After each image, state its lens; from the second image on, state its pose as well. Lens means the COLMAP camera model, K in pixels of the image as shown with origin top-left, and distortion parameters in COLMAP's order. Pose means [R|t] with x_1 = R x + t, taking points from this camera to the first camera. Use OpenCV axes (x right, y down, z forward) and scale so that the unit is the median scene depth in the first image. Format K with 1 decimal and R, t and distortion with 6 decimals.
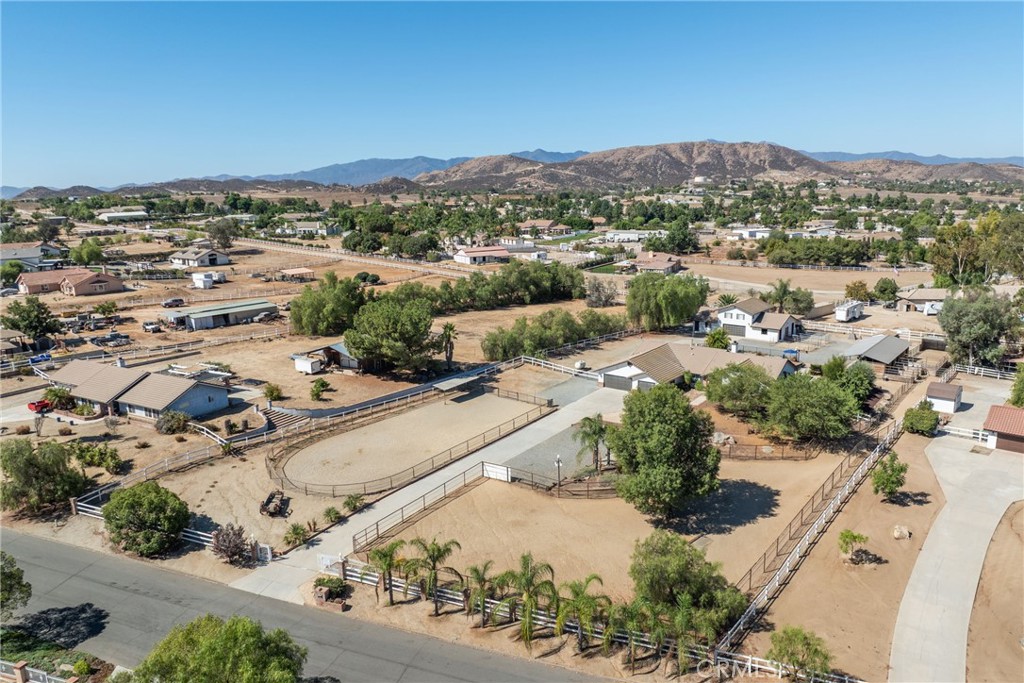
lens RADIAL K [[722.7, 0, 516.7], [0, 722.7, 346.0], [0, 0, 1]] dist [-0.037144, 0.006015]
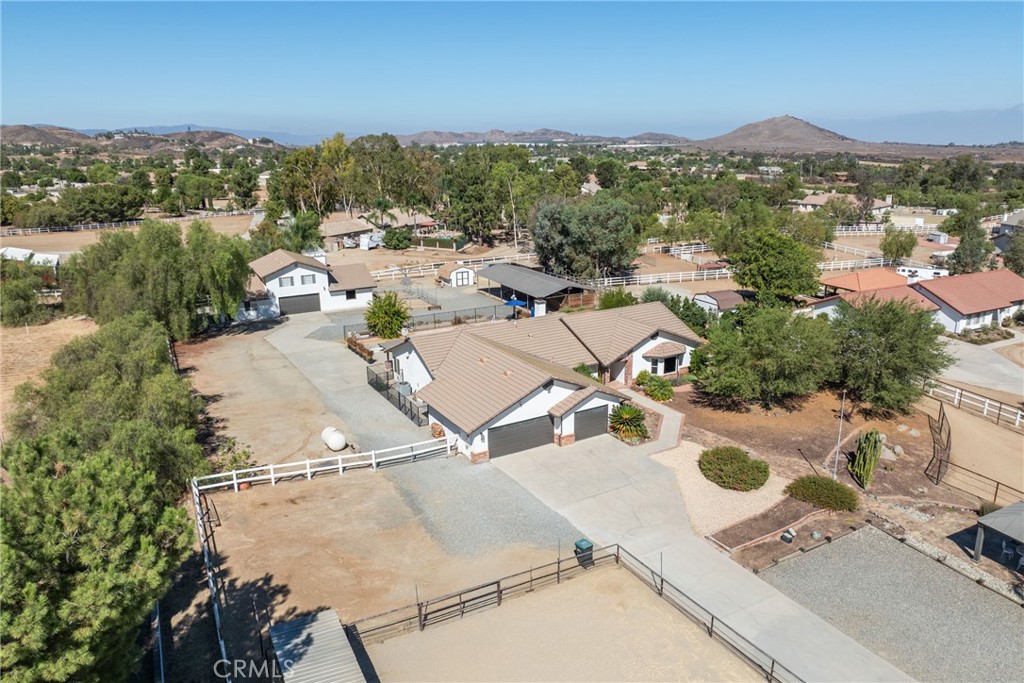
lens RADIAL K [[722.7, 0, 516.7], [0, 722.7, 346.0], [0, 0, 1]] dist [-0.037144, 0.006015]
pose [[0.395332, -0.248248, 0.884356, -0.164037], [0.209456, 0.961784, 0.176350, -0.056262], [-0.894338, 0.115517, 0.432221, 0.585149]]
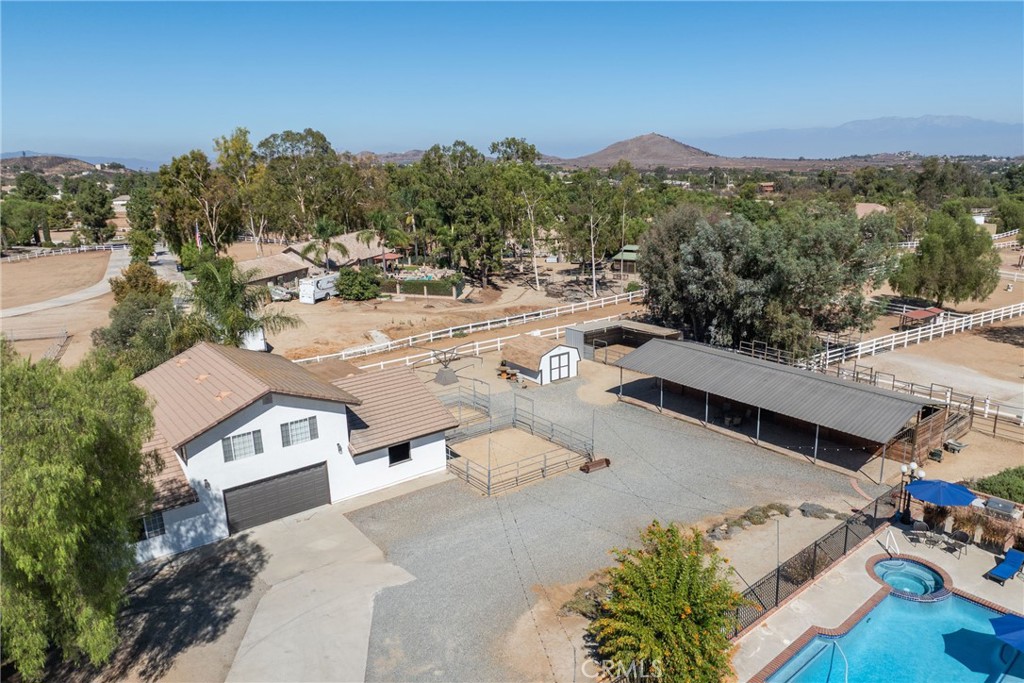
lens RADIAL K [[722.7, 0, 516.7], [0, 722.7, 346.0], [0, 0, 1]] dist [-0.037144, 0.006015]
pose [[0.228676, -0.241267, 0.943132, 0.116829], [0.235600, 0.953719, 0.186850, -0.092073], [-0.944563, 0.179474, 0.274935, 0.858841]]
